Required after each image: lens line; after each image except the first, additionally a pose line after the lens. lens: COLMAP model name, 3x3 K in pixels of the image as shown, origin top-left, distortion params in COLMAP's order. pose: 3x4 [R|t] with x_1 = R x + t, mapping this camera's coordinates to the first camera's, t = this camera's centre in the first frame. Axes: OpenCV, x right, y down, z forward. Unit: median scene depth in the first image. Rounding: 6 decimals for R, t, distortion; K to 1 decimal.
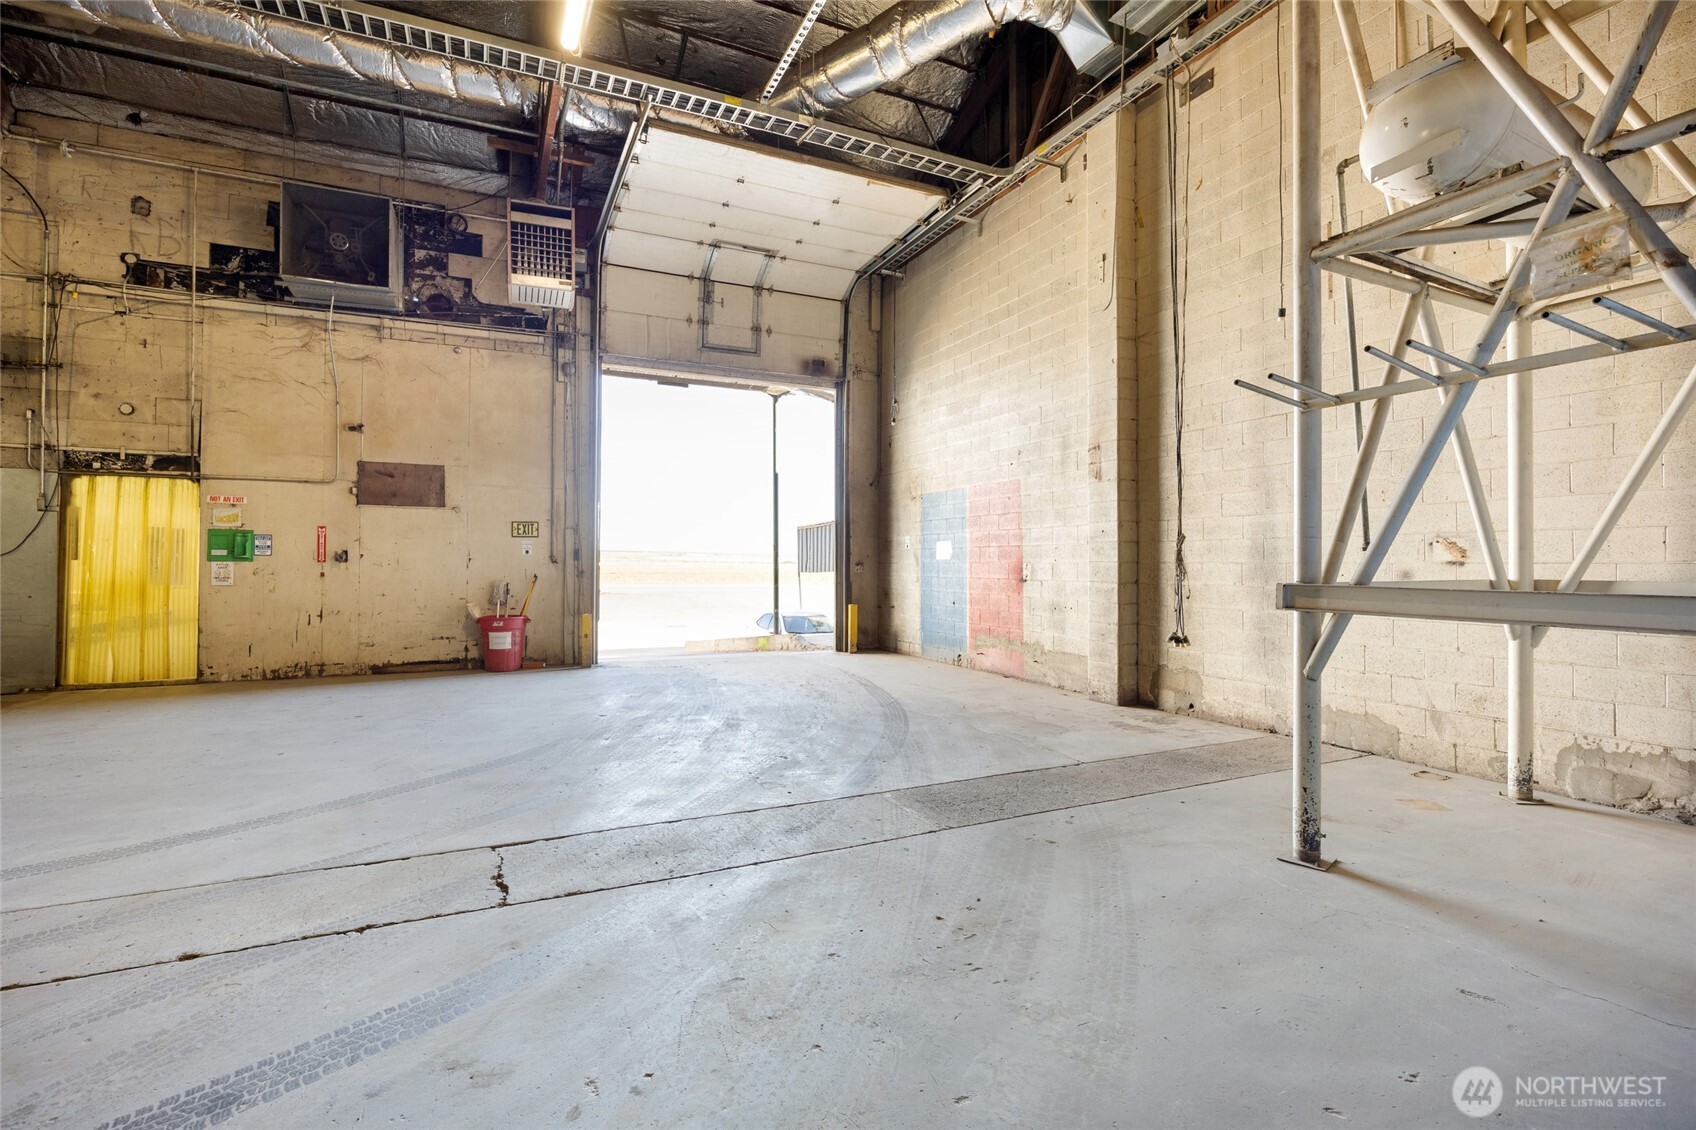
lens RADIAL K [[748.9, 0, 848.0], [0, 748.9, 565.0], [0, 0, 1]] dist [-0.012878, 0.000630]
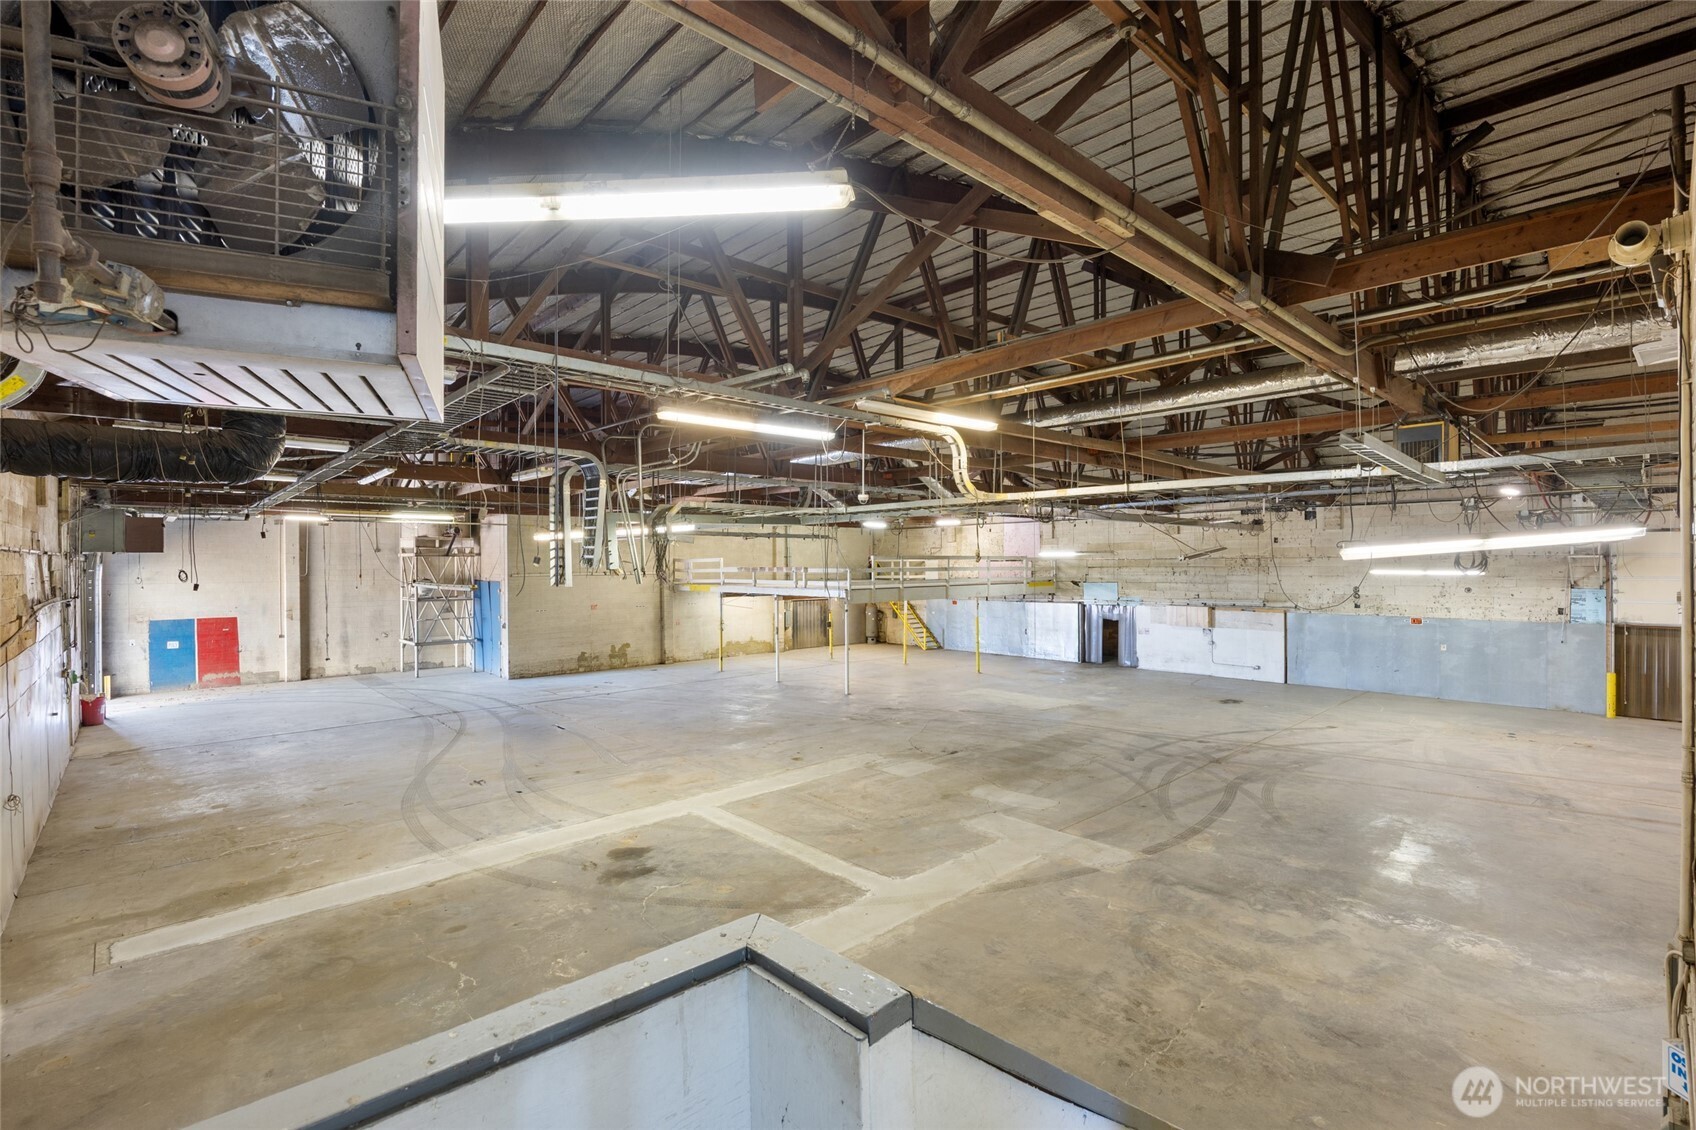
lens RADIAL K [[767.7, 0, 848.0], [0, 767.7, 565.0], [0, 0, 1]] dist [-0.005036, -0.000337]
pose [[-0.303305, -0.004407, 0.952883, -3.192823], [-0.002351, 0.999990, 0.003876, -0.320367], [-0.952891, -0.001065, -0.303313, -0.356536]]
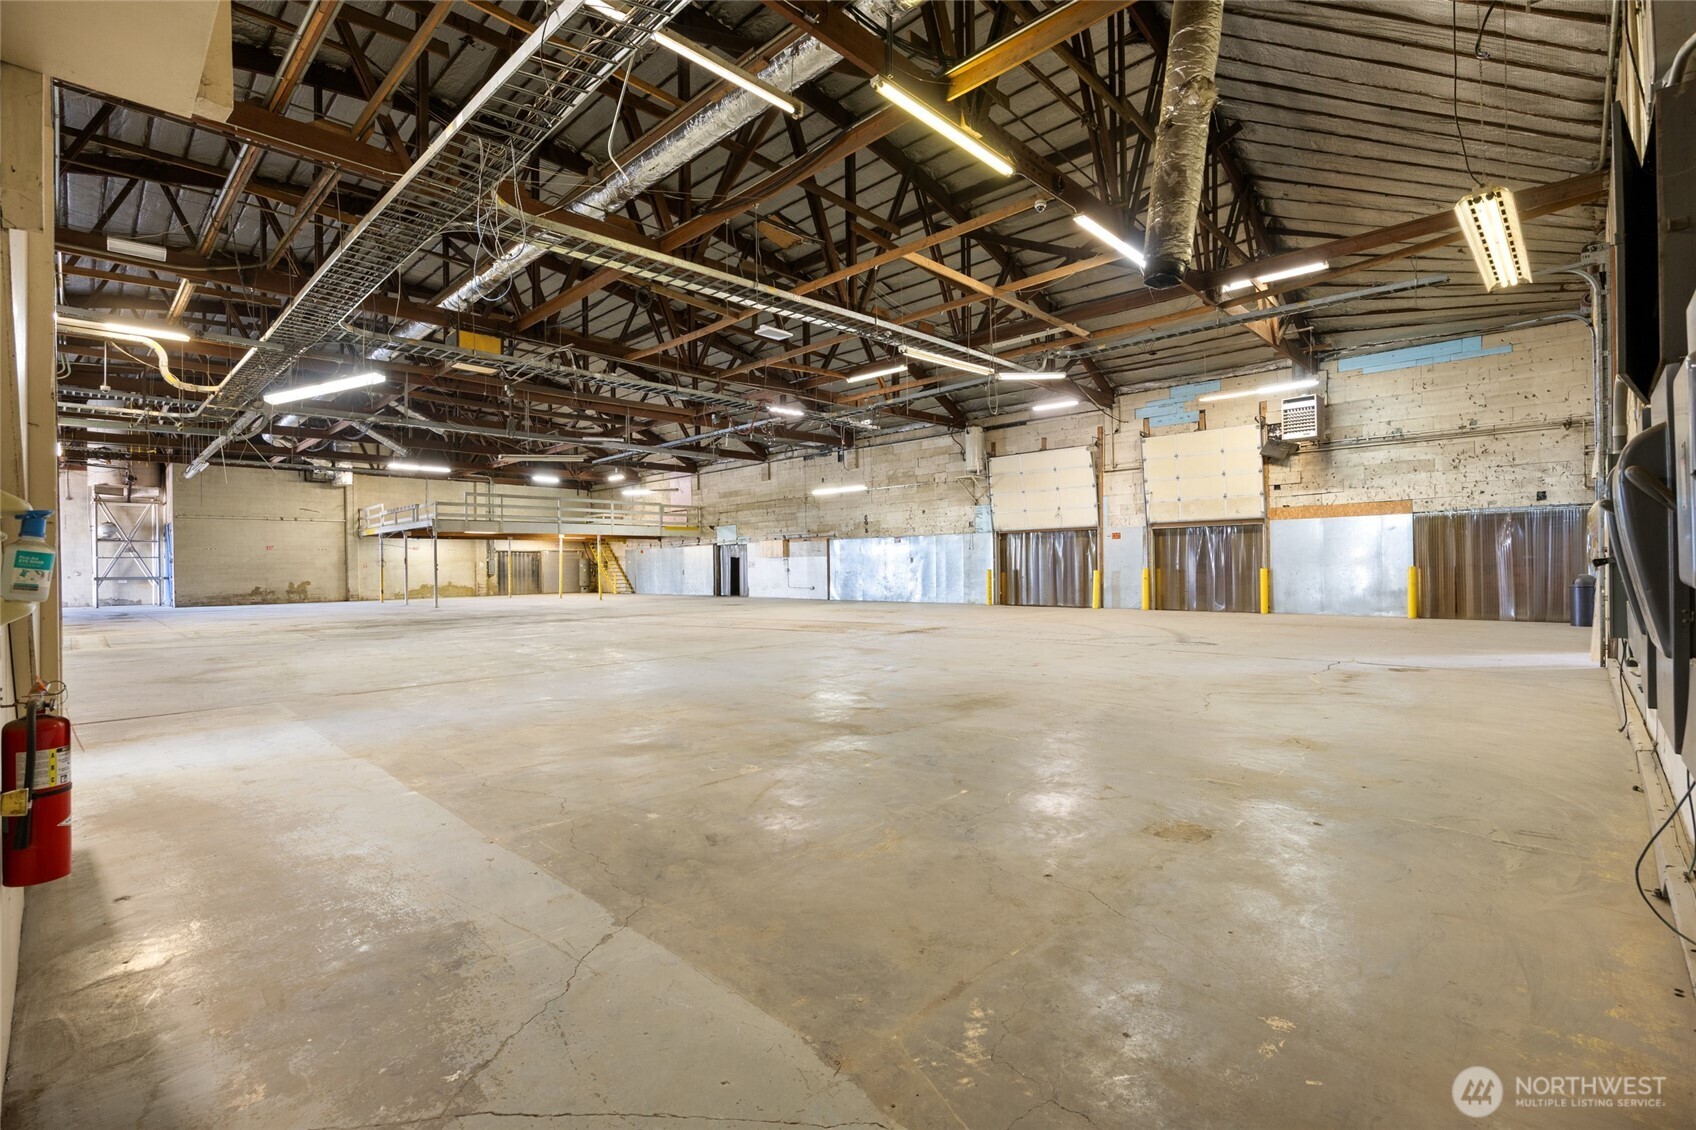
lens RADIAL K [[767.7, 0, 848.0], [0, 767.7, 565.0], [0, 0, 1]] dist [-0.005036, -0.000337]
pose [[-0.346785, 0.001948, 0.937943, -4.180322], [0.005463, 0.999985, -0.000057, -0.033192], [-0.937929, 0.005104, -0.346790, -1.633609]]
